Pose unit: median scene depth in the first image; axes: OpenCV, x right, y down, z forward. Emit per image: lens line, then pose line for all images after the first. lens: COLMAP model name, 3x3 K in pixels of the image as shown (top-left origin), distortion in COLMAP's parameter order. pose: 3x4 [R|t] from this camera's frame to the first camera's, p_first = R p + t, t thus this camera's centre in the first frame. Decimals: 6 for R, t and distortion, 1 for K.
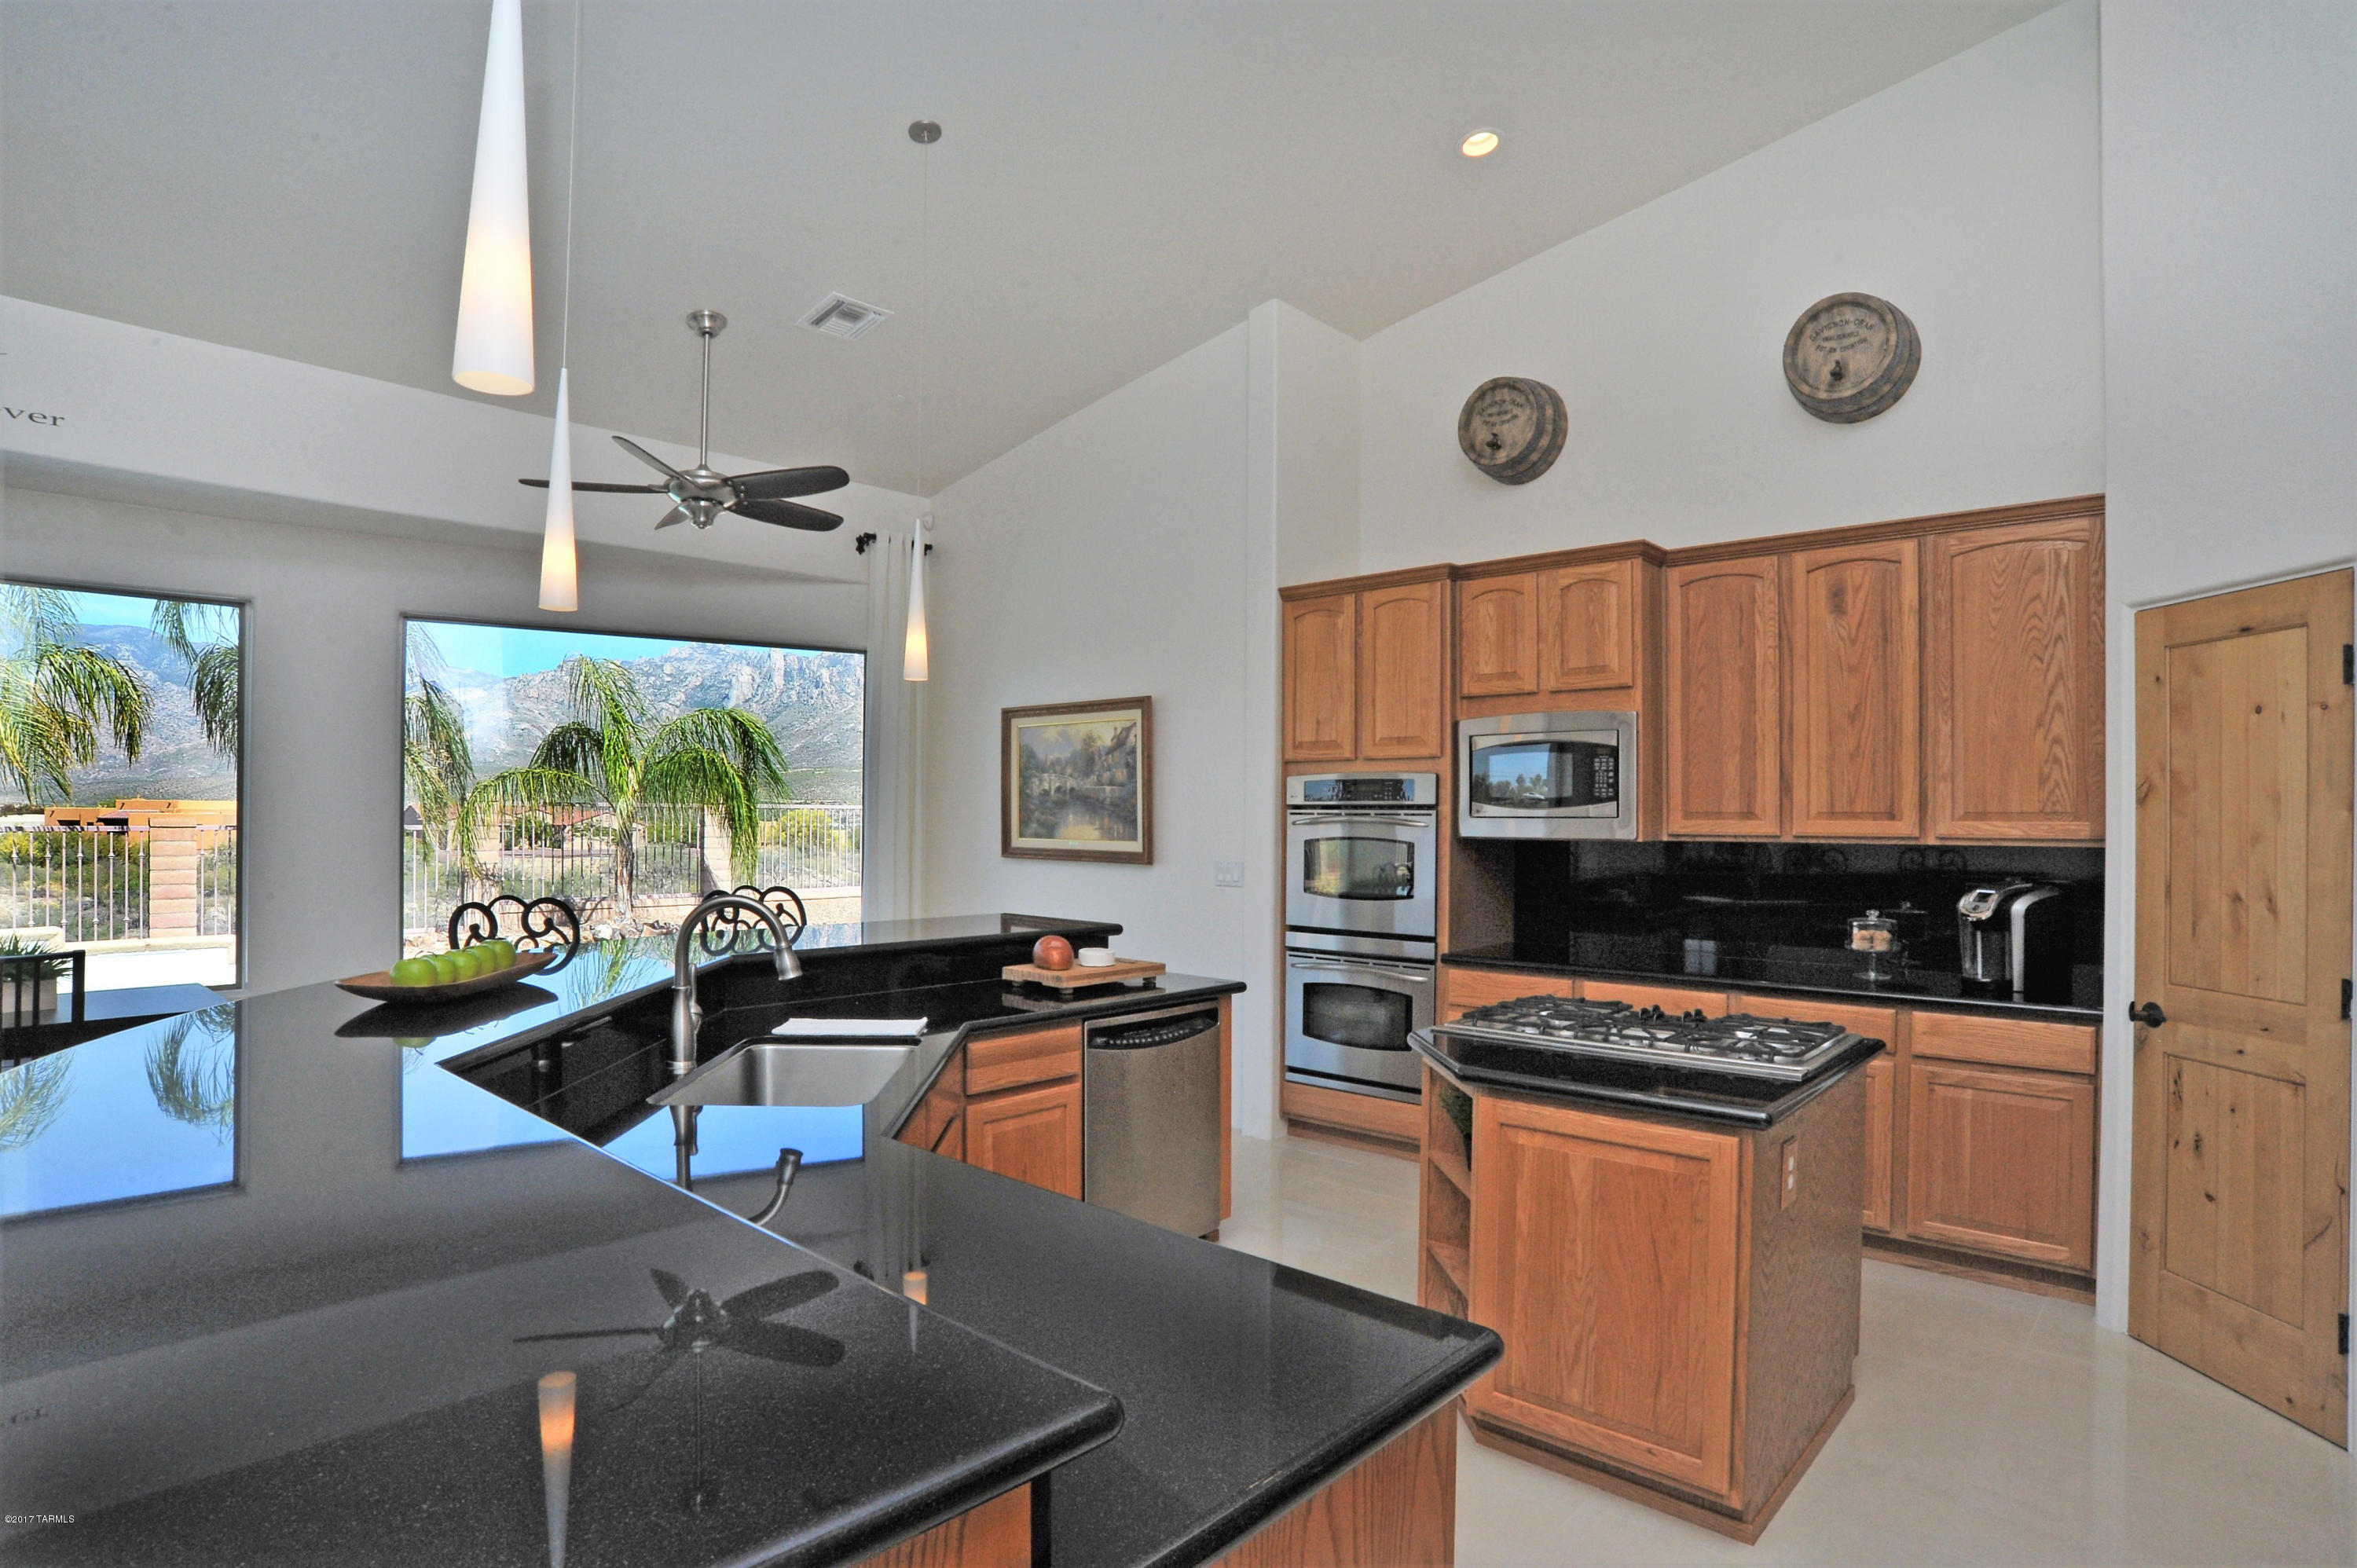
lens RADIAL K [[1232.8, 0, 1175.8], [0, 1232.8, 808.7], [0, 0, 1]] dist [-0.102120, 0.062247]
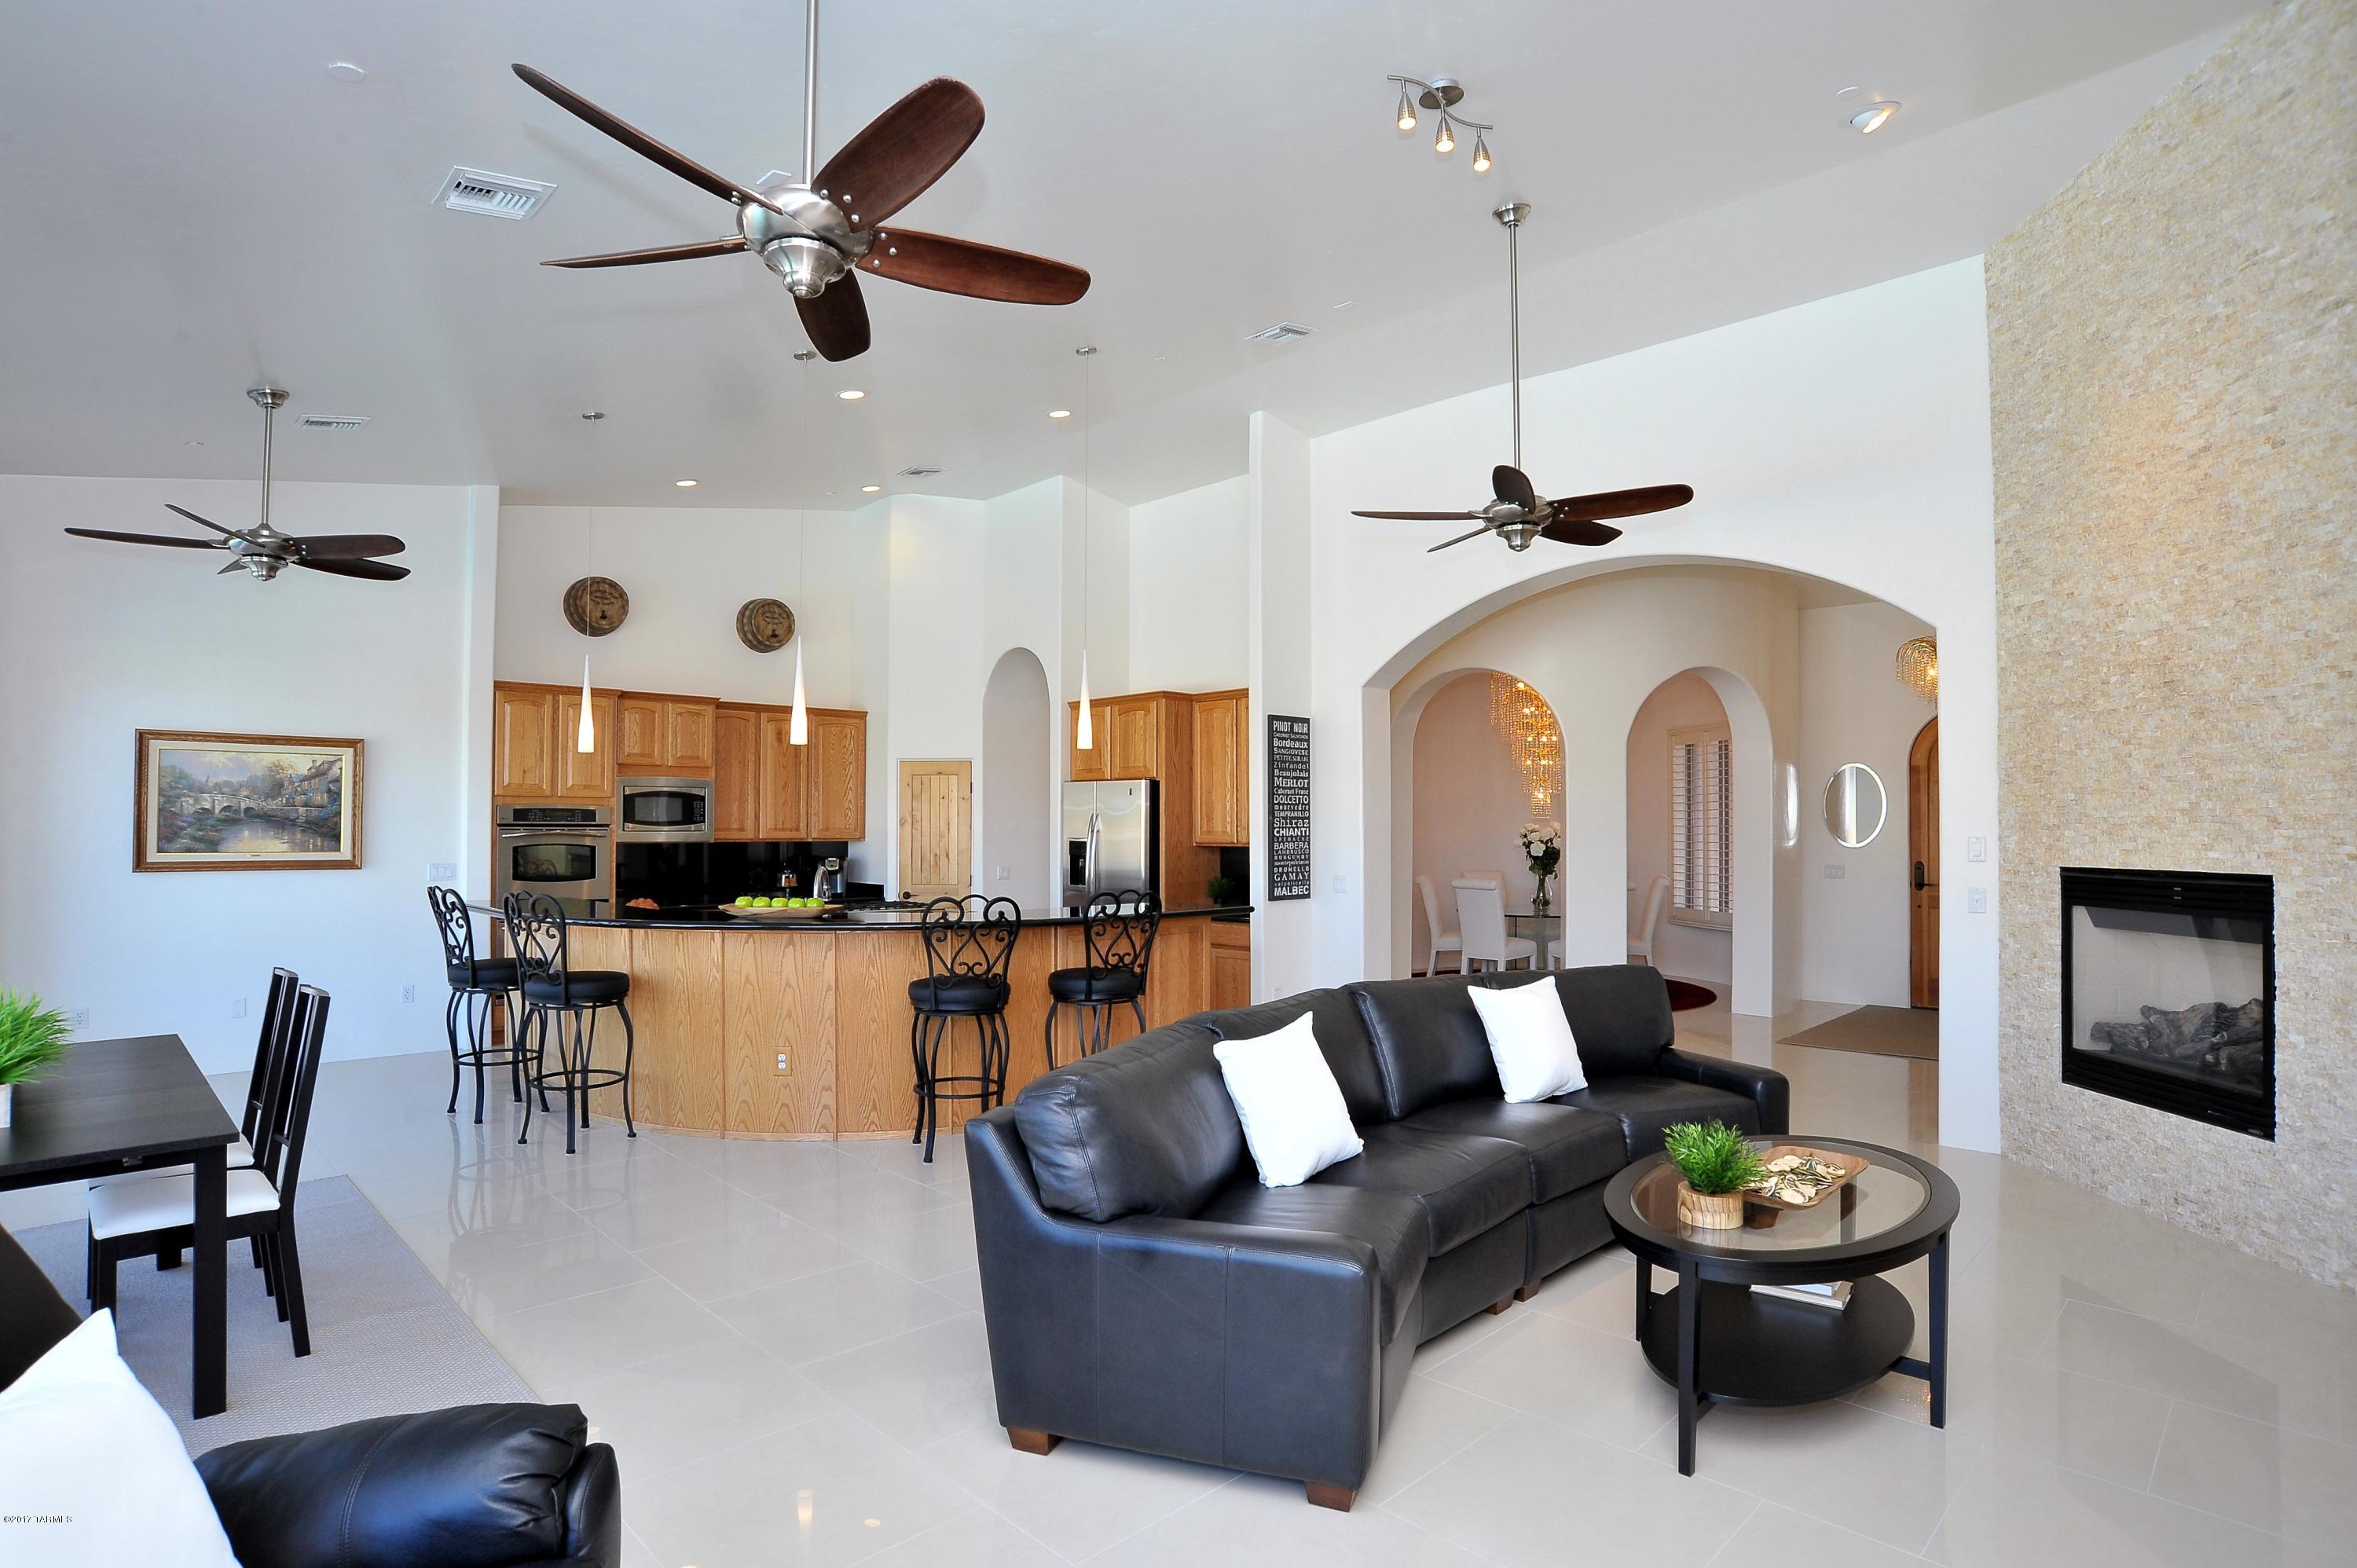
lens RADIAL K [[1232.8, 0, 1175.8], [0, 1232.8, 808.7], [0, 0, 1]] dist [-0.102120, 0.062247]
pose [[0.057859, 0.012965, 0.998241, -1.607971], [-0.003472, 0.999912, -0.012785, -0.006854], [-0.998319, -0.002726, 0.057899, 0.093660]]
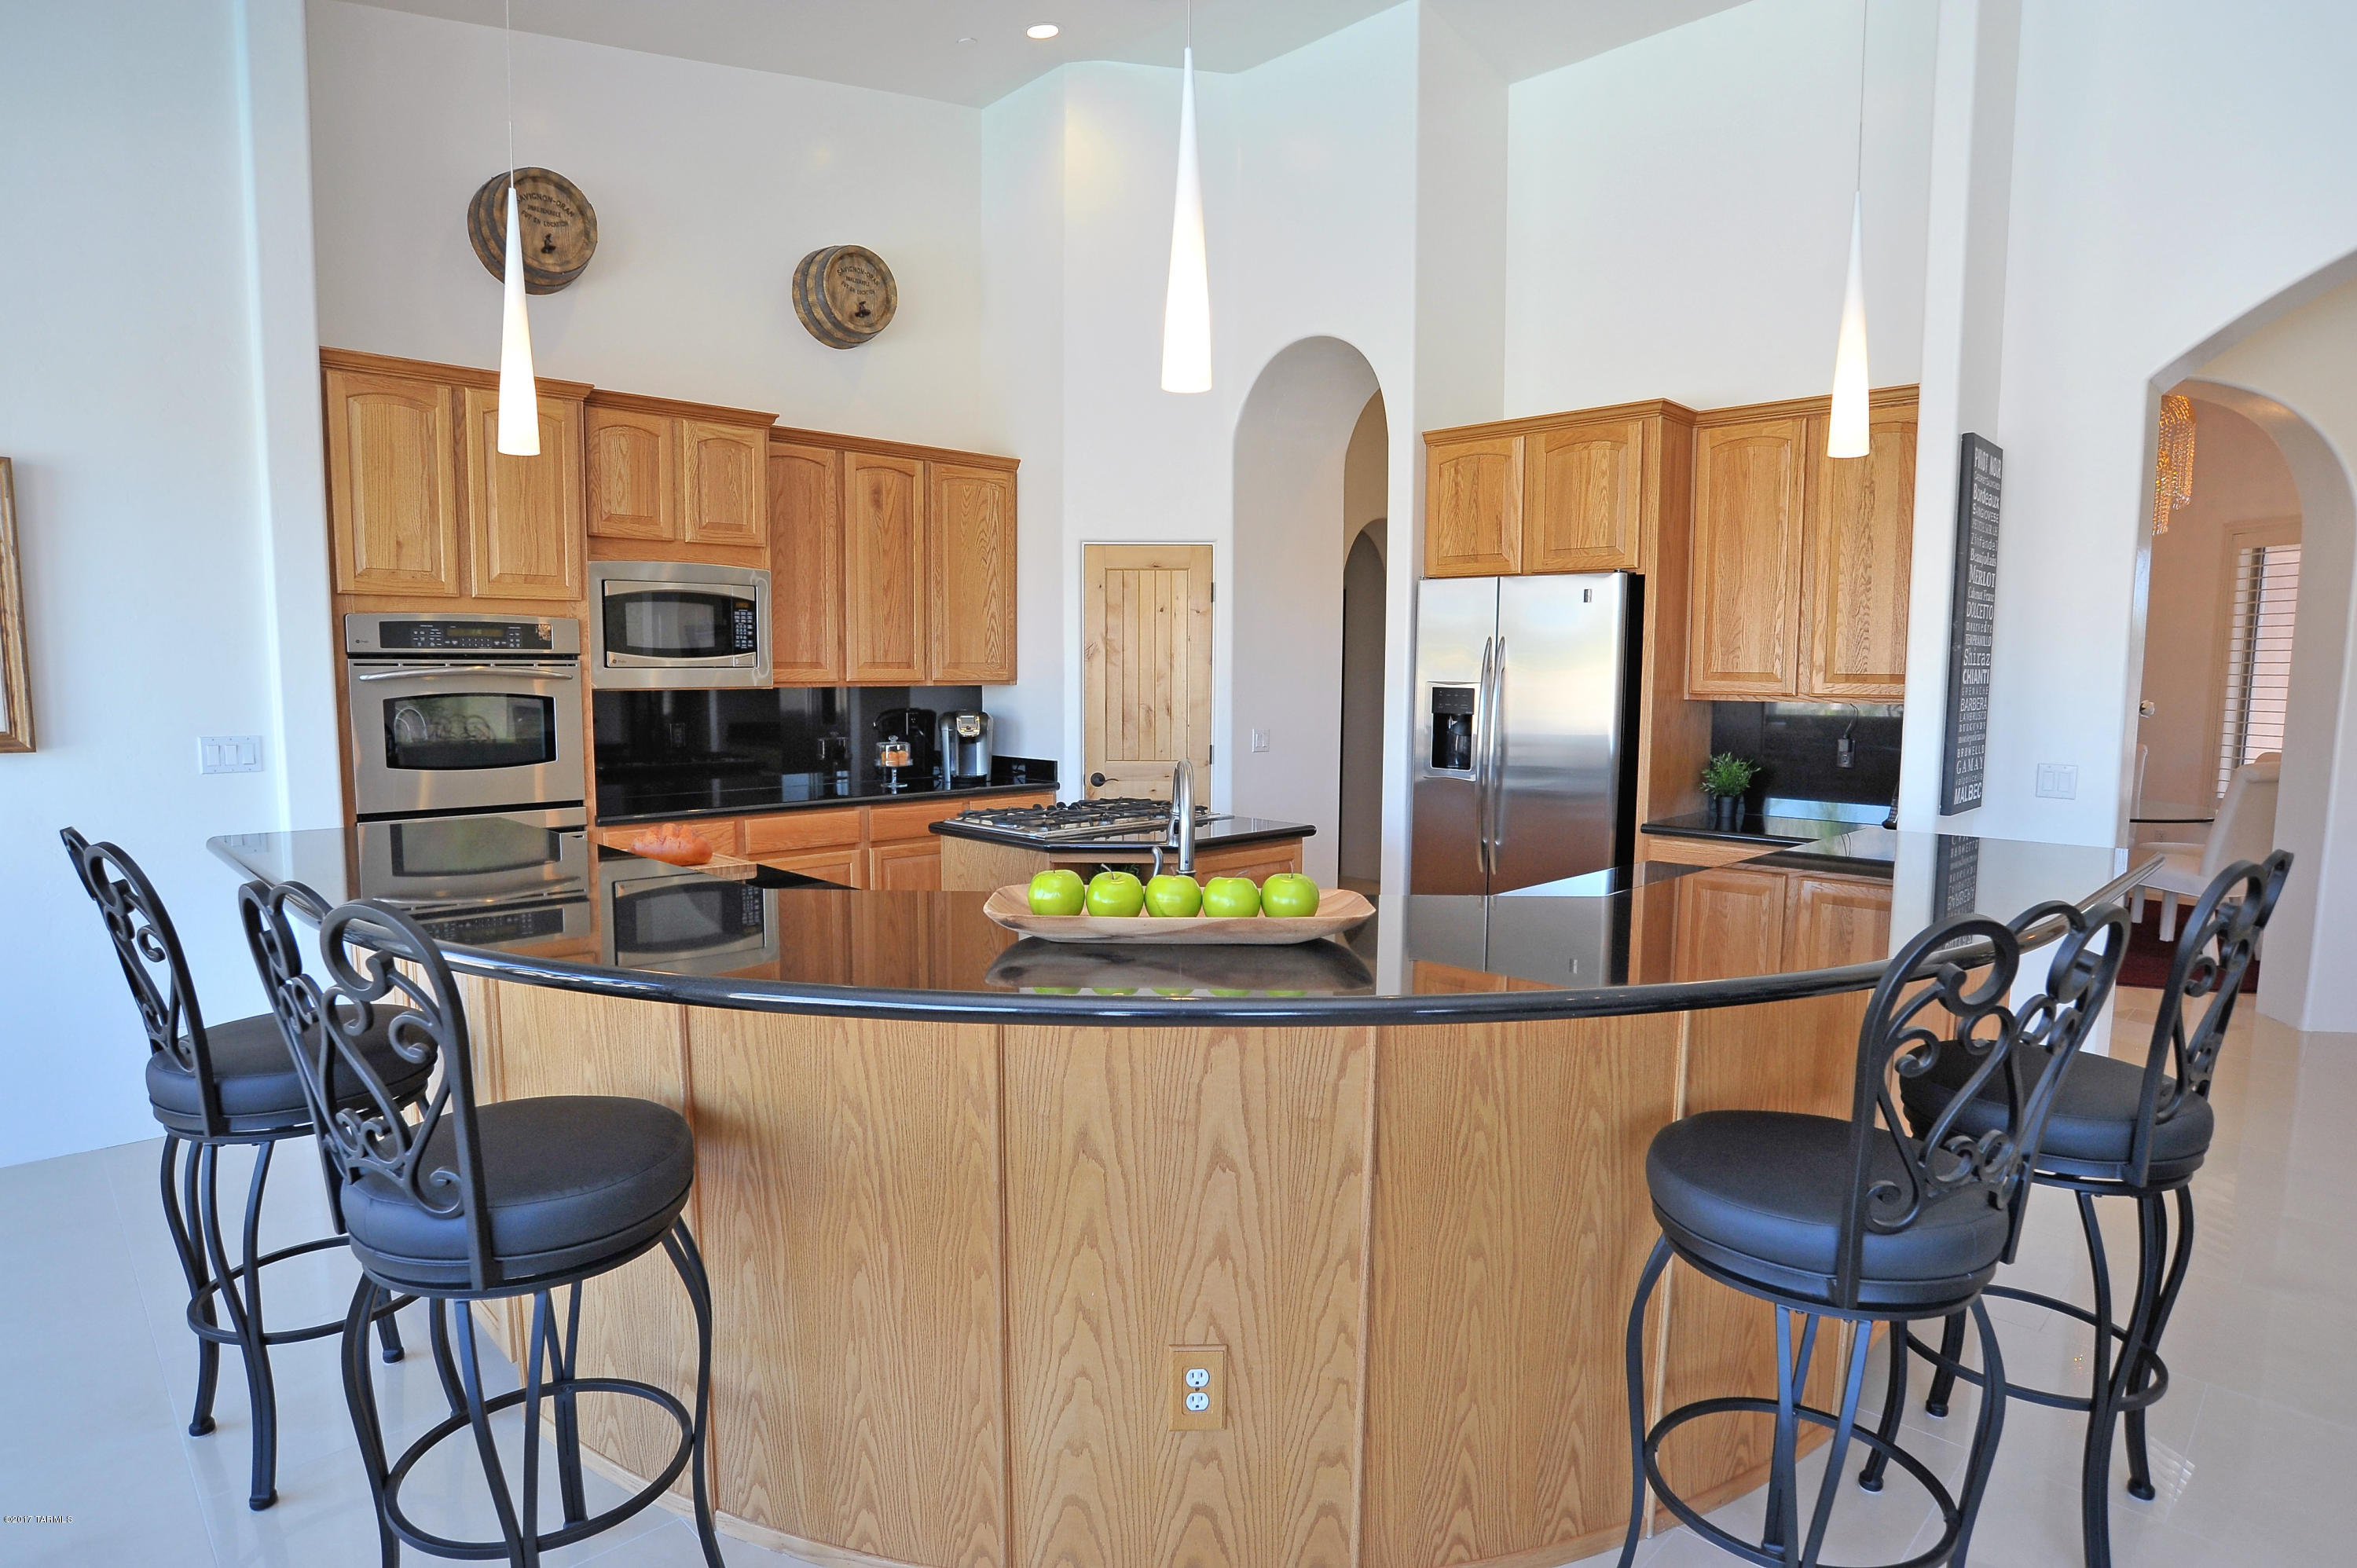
lens RADIAL K [[1306.9, 0, 1178.5], [0, 1306.9, 784.0], [0, 0, 1]] dist [-0.054639, 0.002190]
pose [[0.045262, -0.091788, 0.994749, -0.777576], [-0.008397, 0.995700, 0.092257, 0.000906], [-0.998940, -0.012528, 0.044297, 0.563994]]
